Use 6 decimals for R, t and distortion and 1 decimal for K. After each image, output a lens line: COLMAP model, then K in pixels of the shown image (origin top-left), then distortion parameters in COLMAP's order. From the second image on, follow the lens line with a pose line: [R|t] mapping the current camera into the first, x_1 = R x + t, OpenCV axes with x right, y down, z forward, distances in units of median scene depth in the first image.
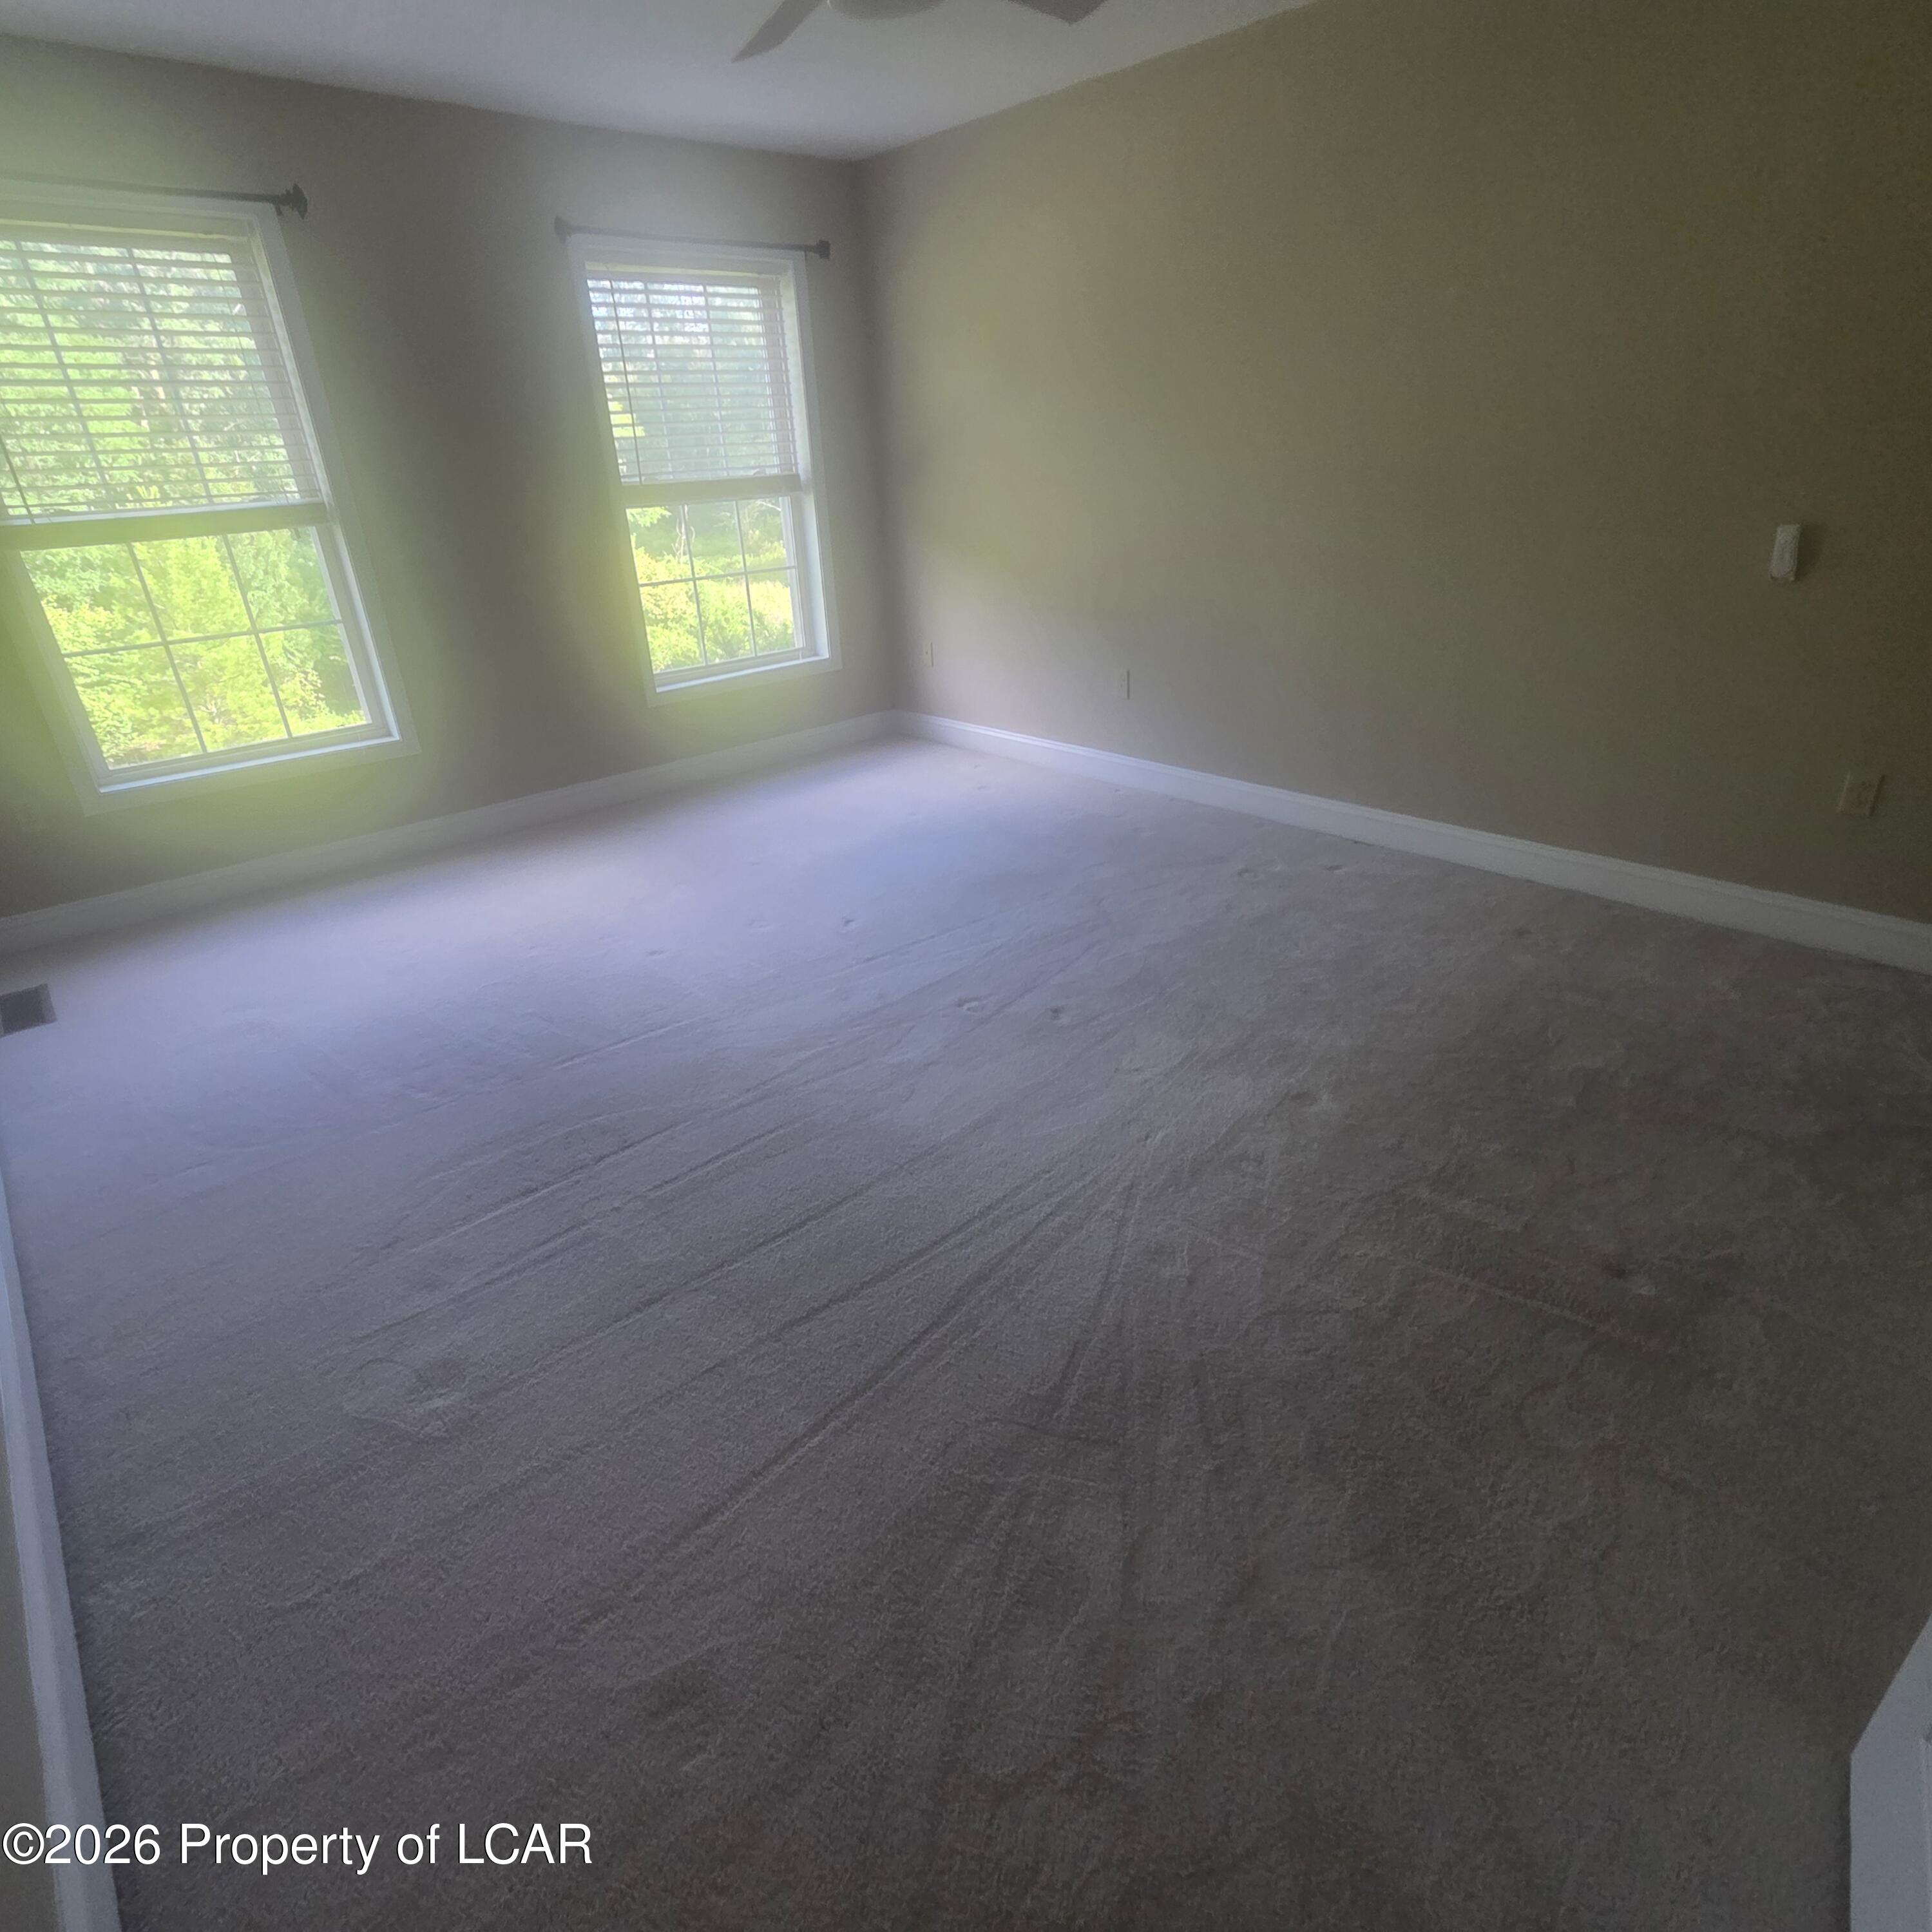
lens RADIAL K [[1137.6, 0, 968.1], [0, 1137.6, 934.3], [0, 0, 1]] dist [0.000328, 0.062252]
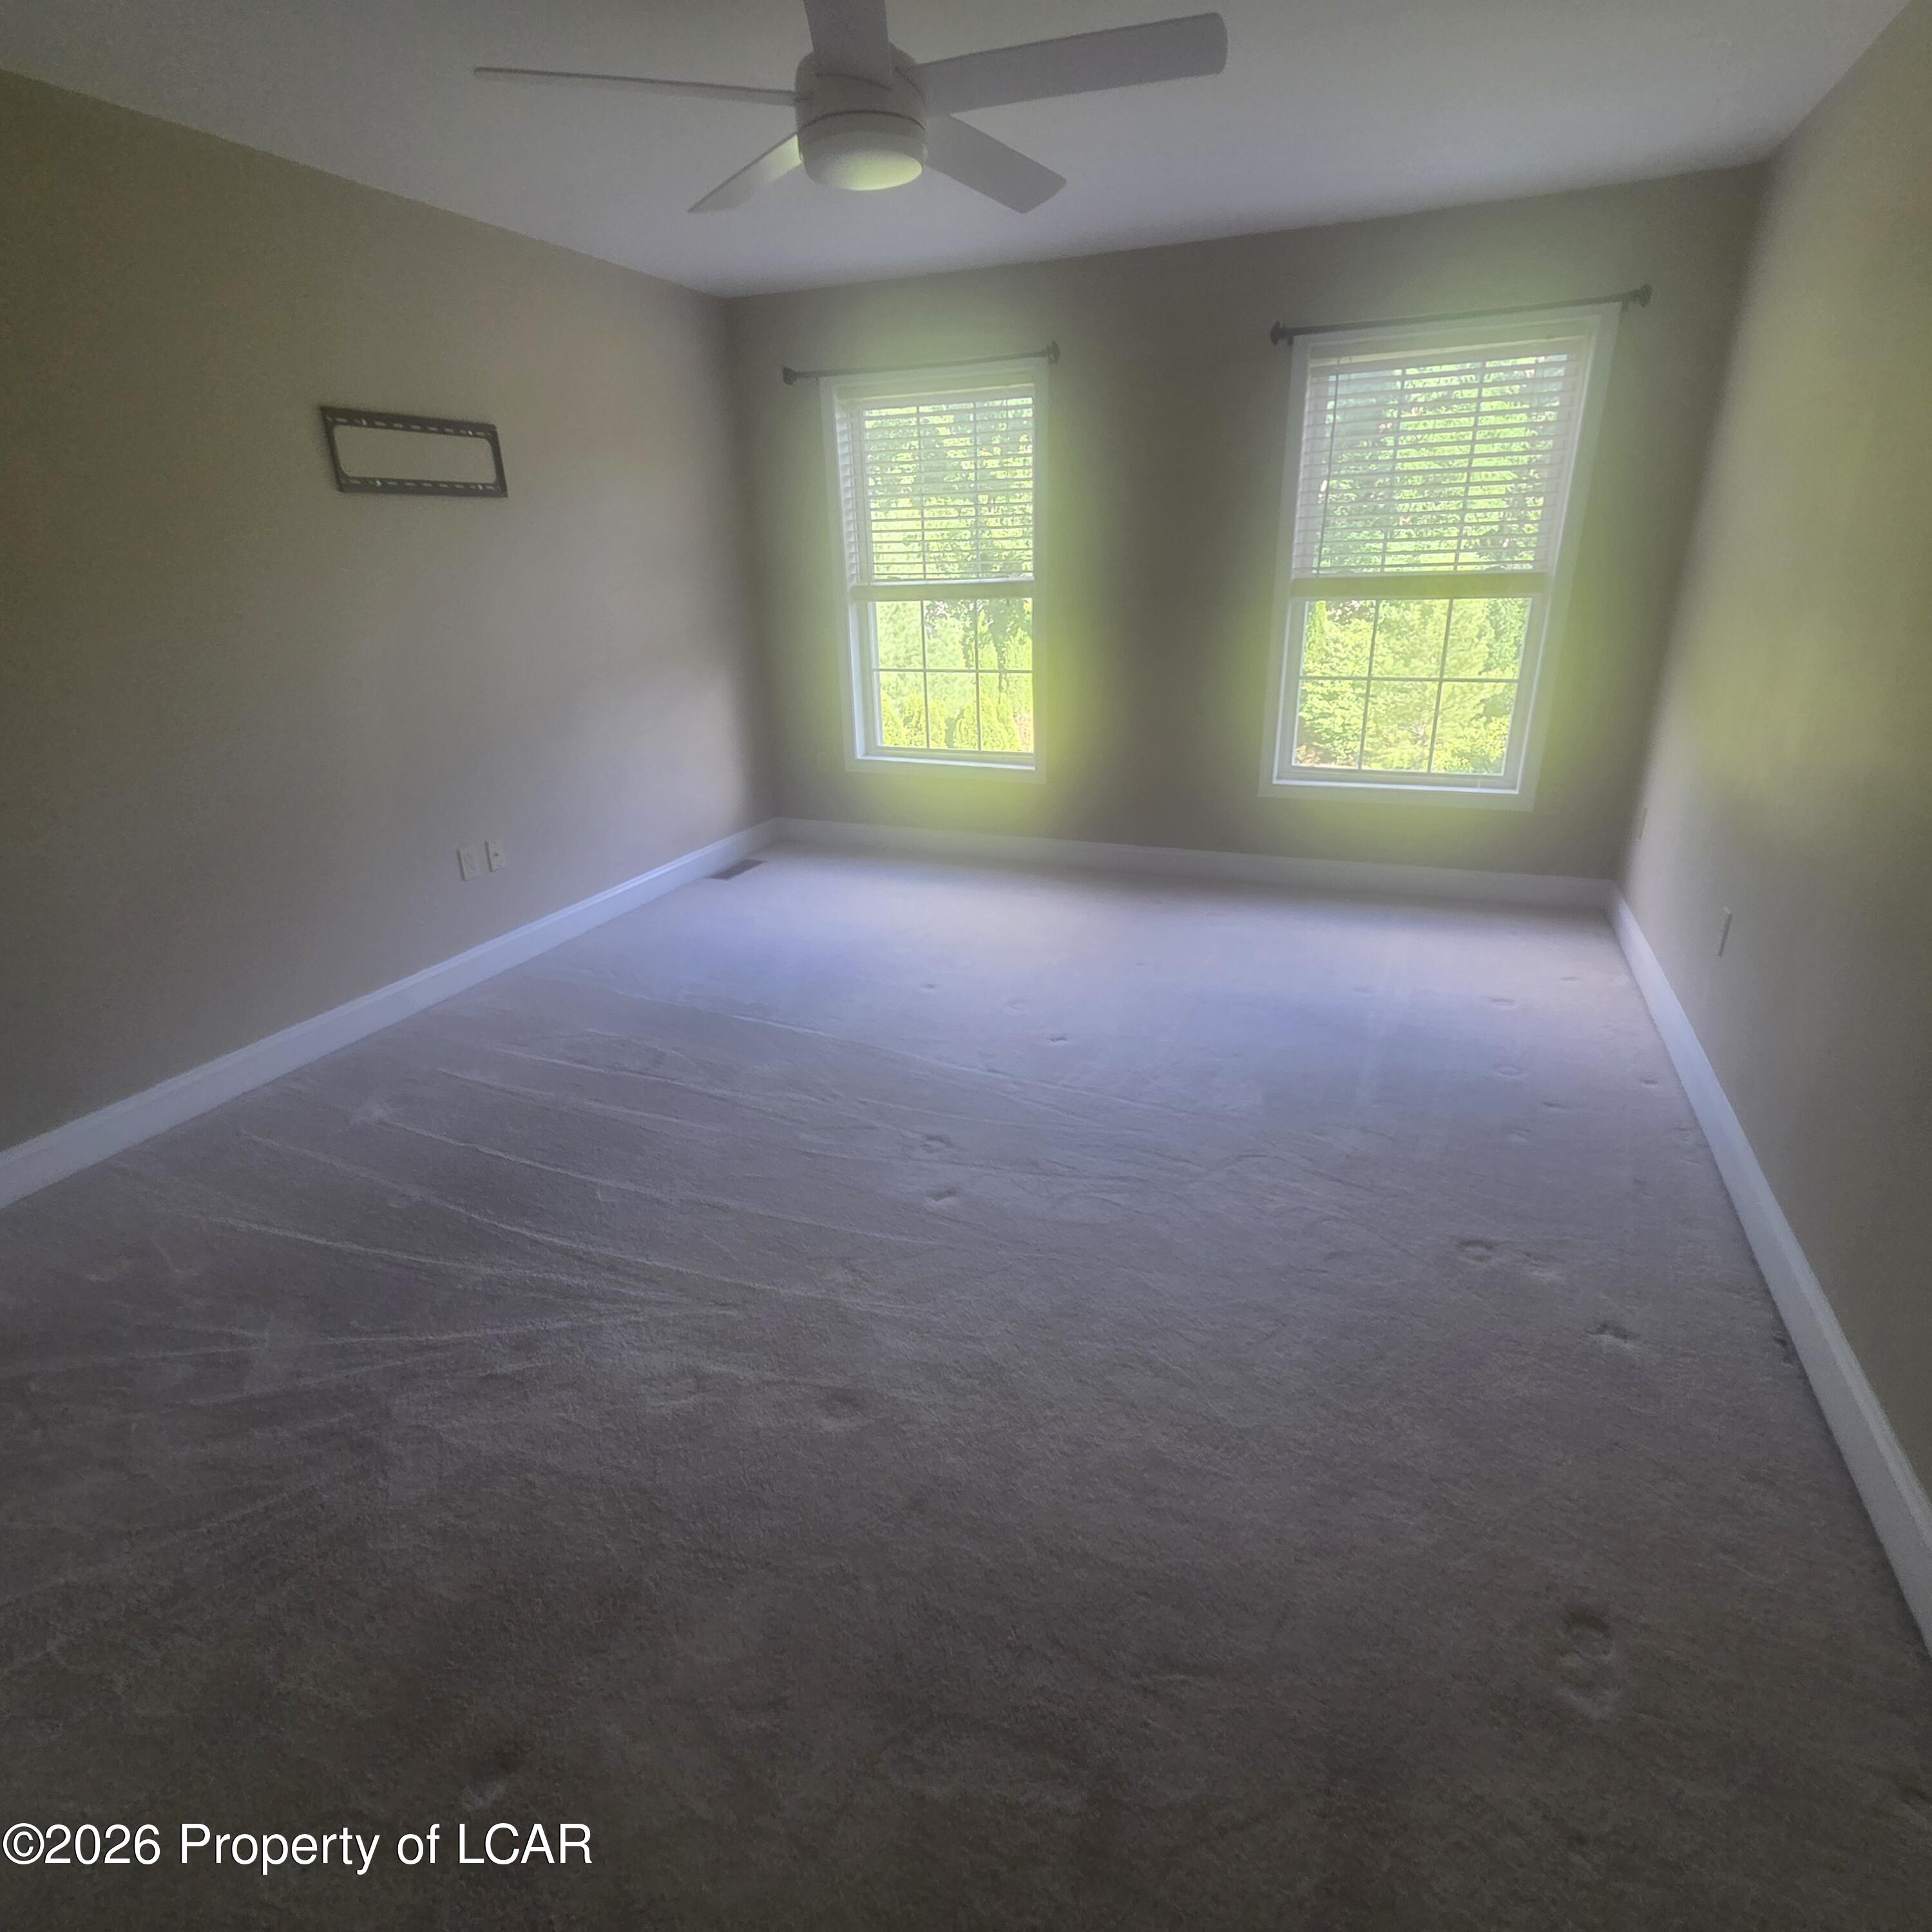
lens RADIAL K [[1051.2, 0, 960.4], [0, 1051.2, 972.6], [0, 0, 1]] dist [-0.000438, -0.001750]
pose [[0.436105, 0.373521, -0.818715, 0.425888], [-0.361686, 0.905824, 0.220603, -0.171554], [0.824012, 0.199912, 0.530132, 0.334155]]
